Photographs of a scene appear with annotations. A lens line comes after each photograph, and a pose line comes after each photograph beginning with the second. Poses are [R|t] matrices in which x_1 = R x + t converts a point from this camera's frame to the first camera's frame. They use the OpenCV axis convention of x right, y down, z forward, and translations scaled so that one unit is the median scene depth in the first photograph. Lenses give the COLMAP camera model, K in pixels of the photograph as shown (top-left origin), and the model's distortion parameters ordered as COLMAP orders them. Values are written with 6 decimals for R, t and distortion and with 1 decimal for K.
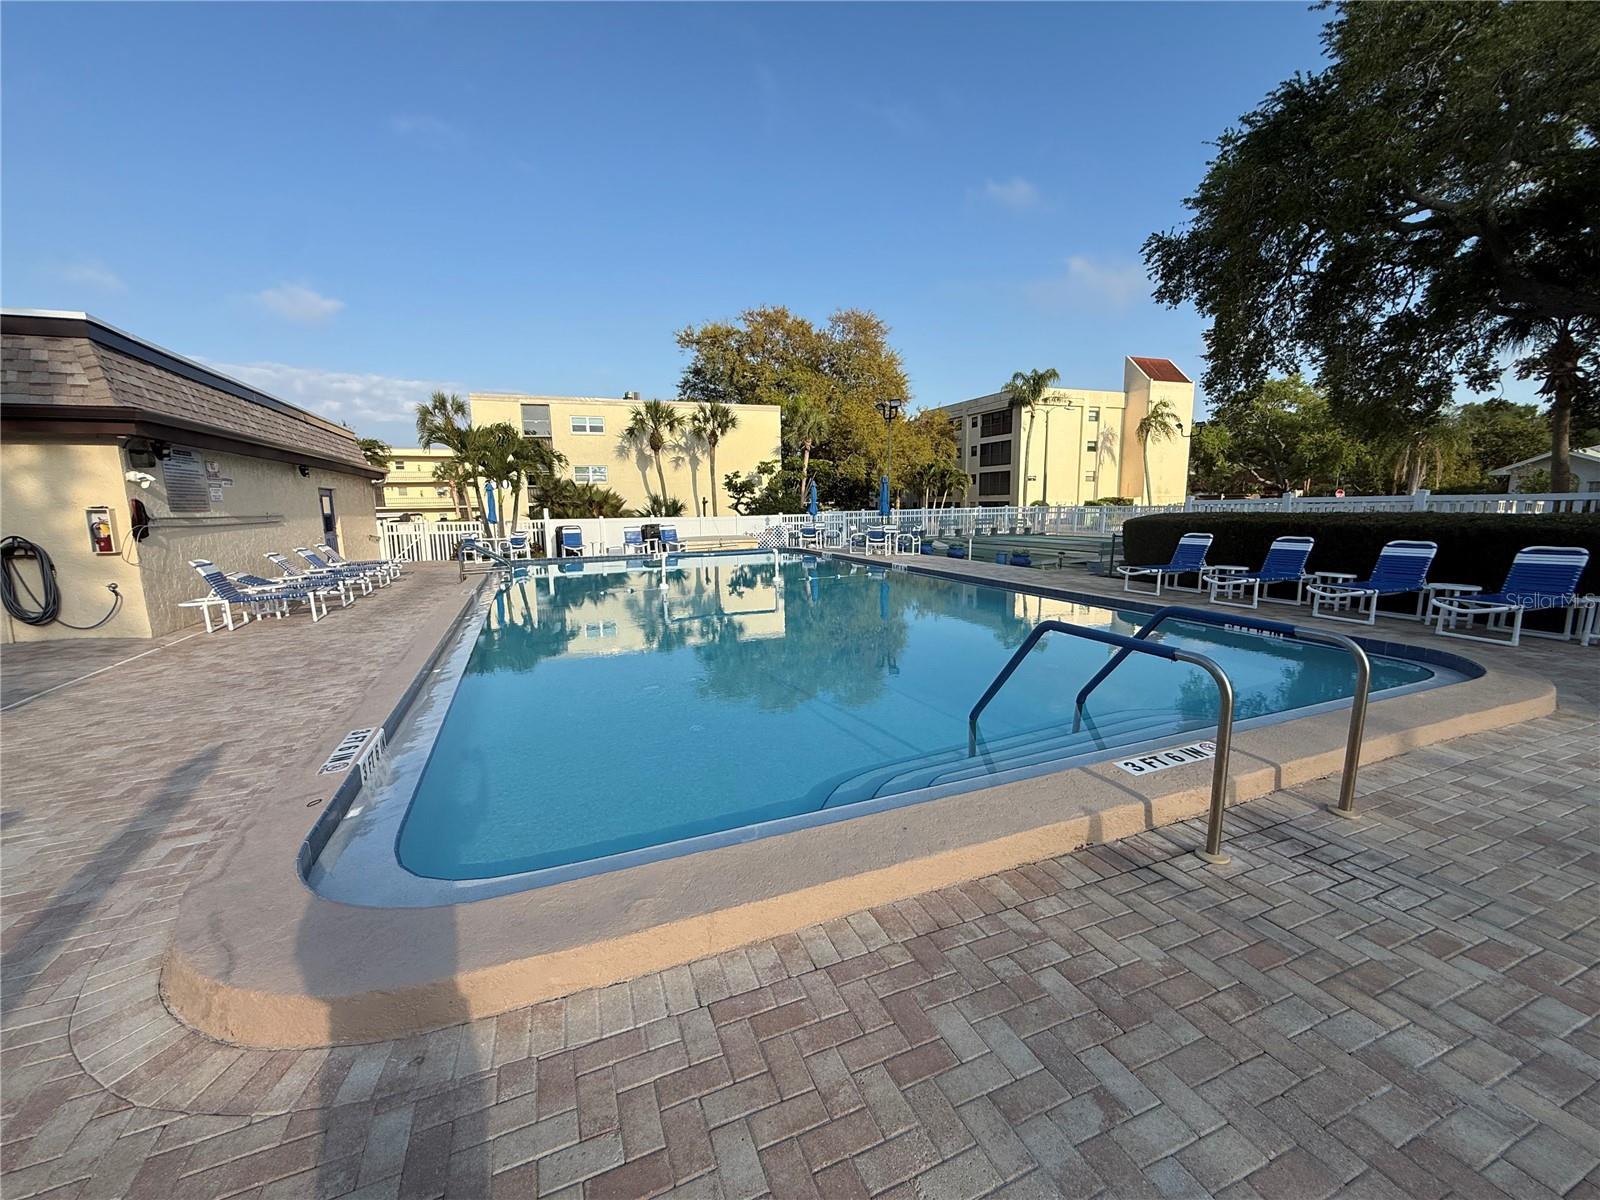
lens RADIAL K [[643.1, 0, 805.6], [0, 643.1, 602.3], [0, 0, 1]] dist [0.004739, -0.000267]
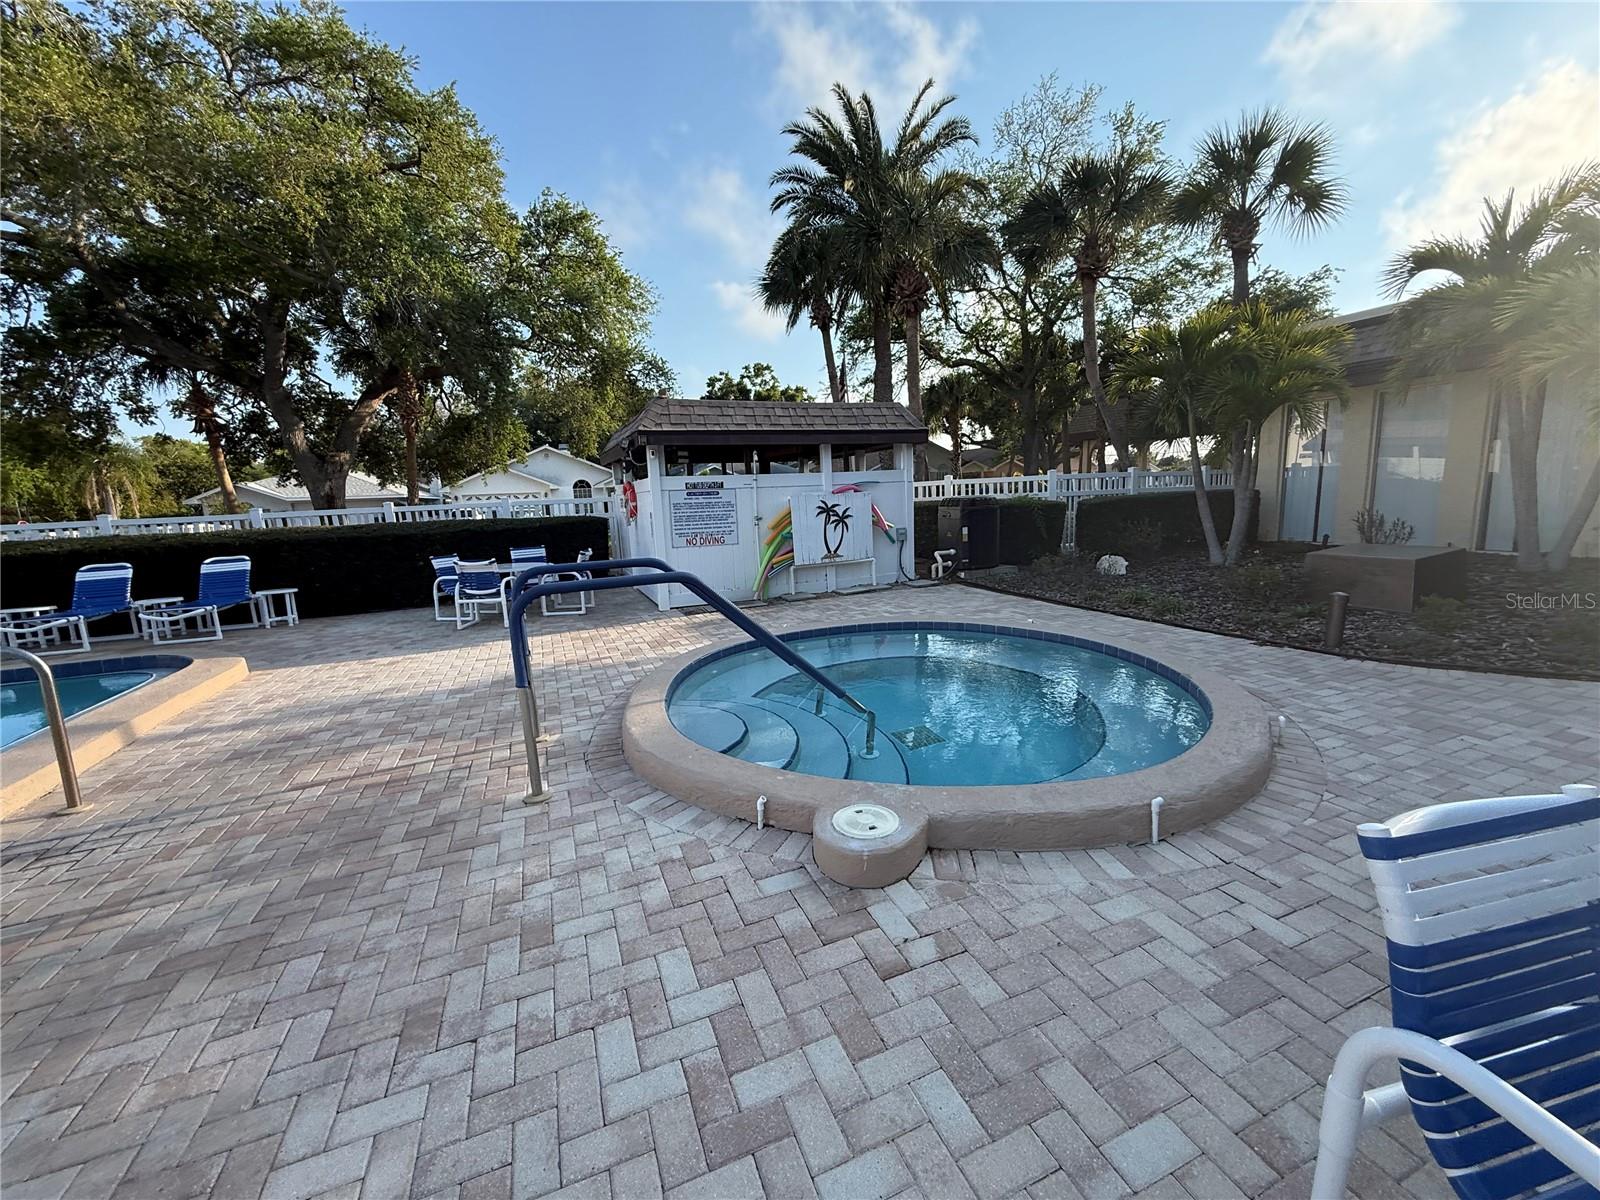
lens RADIAL K [[643.1, 0, 805.6], [0, 643.1, 602.3], [0, 0, 1]] dist [0.004739, -0.000267]
pose [[0.015832, -0.149147, 0.988688, -0.051757], [0.195226, 0.970242, 0.143239, 0.030687], [-0.980630, 0.190750, 0.044478, -0.104496]]
